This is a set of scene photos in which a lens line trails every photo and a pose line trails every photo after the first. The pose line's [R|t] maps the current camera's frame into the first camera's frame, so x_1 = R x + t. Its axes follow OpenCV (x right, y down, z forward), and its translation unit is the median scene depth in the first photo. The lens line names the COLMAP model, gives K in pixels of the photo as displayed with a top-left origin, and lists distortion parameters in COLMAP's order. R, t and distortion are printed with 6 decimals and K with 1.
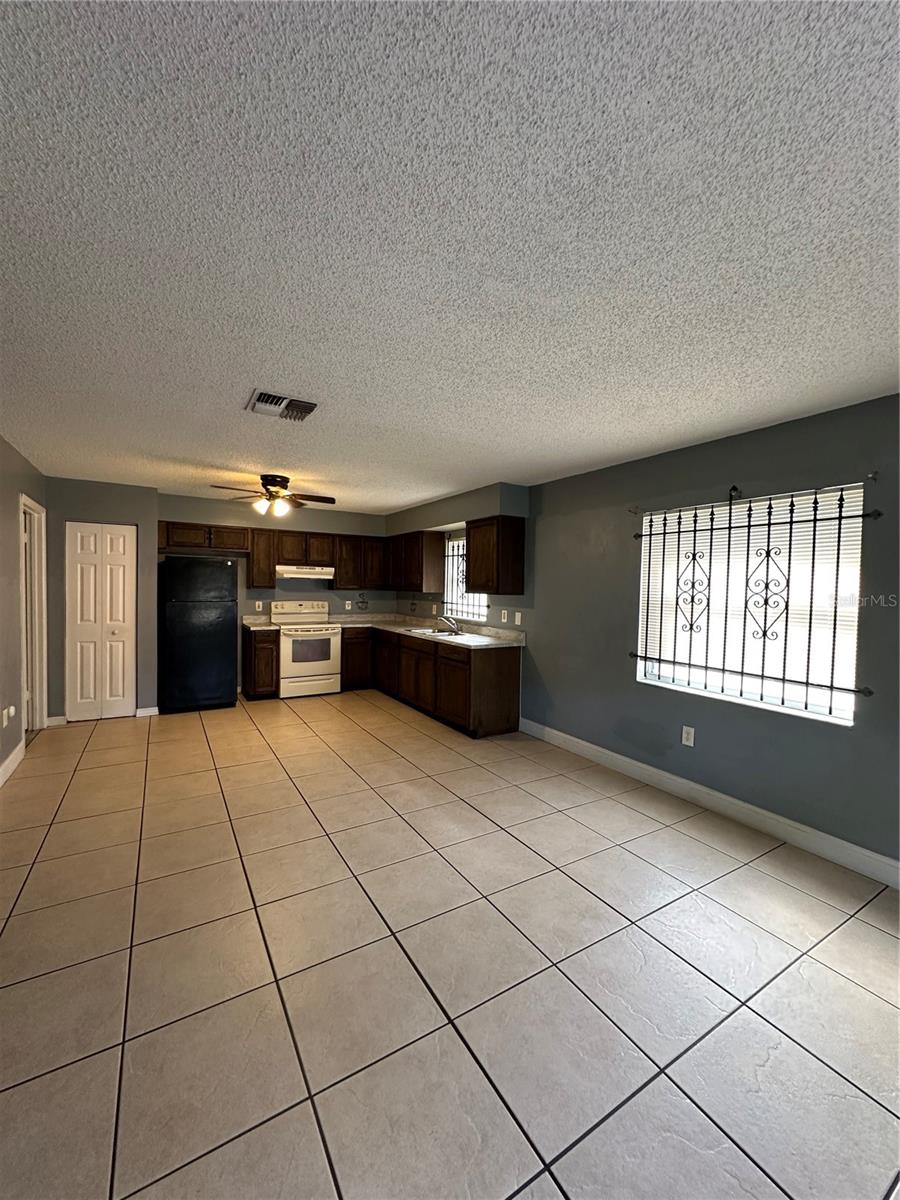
lens RADIAL K [[479.3, 0, 454.9], [0, 479.3, 601.9], [0, 0, 1]] dist [-0.002978, 0.000822]
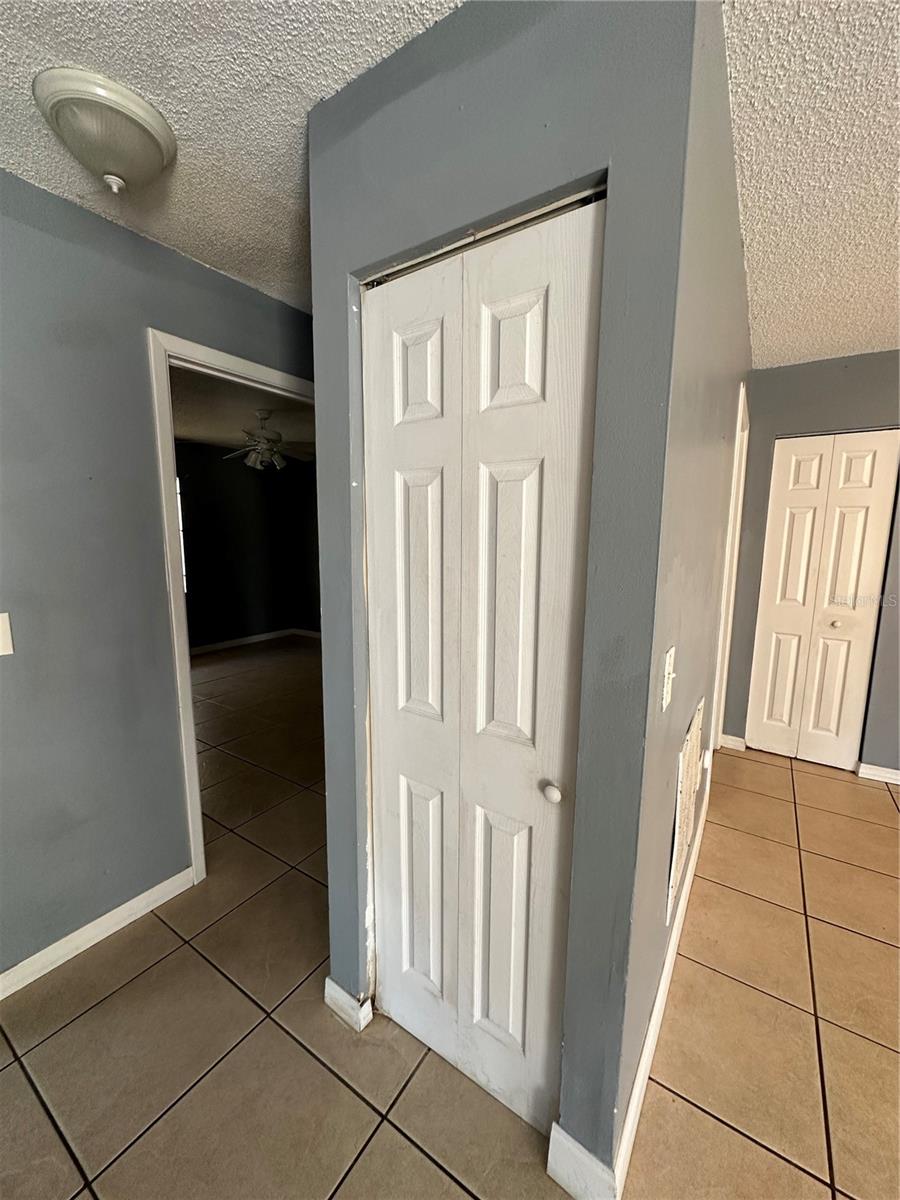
lens RADIAL K [[479.3, 0, 448.8], [0, 479.3, 598.4], [0, 0, 1]] dist [-0.002978, 0.000822]
pose [[0.434882, 0.112258, -0.893463, -0.342393], [-0.019508, 0.993141, 0.115286, -0.022126], [0.900276, -0.032706, 0.434089, 0.279370]]
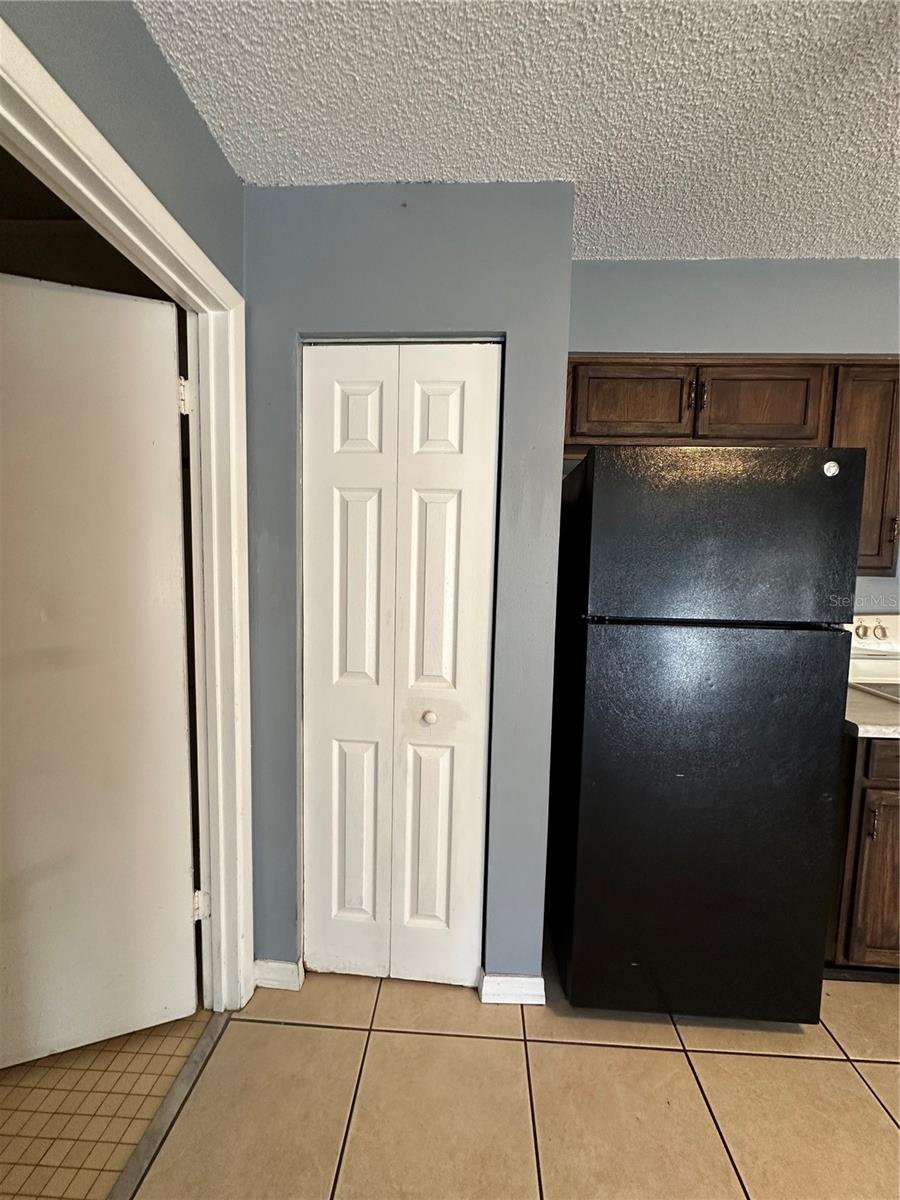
lens RADIAL K [[479.3, 0, 454.0], [0, 479.3, 597.8], [0, 0, 1]] dist [-0.002978, 0.000822]
pose [[0.825009, 0.046716, -0.563185, -0.456304], [-0.024479, 0.998596, 0.046974, -0.022430], [0.564589, -0.024968, 0.824994, 0.654703]]
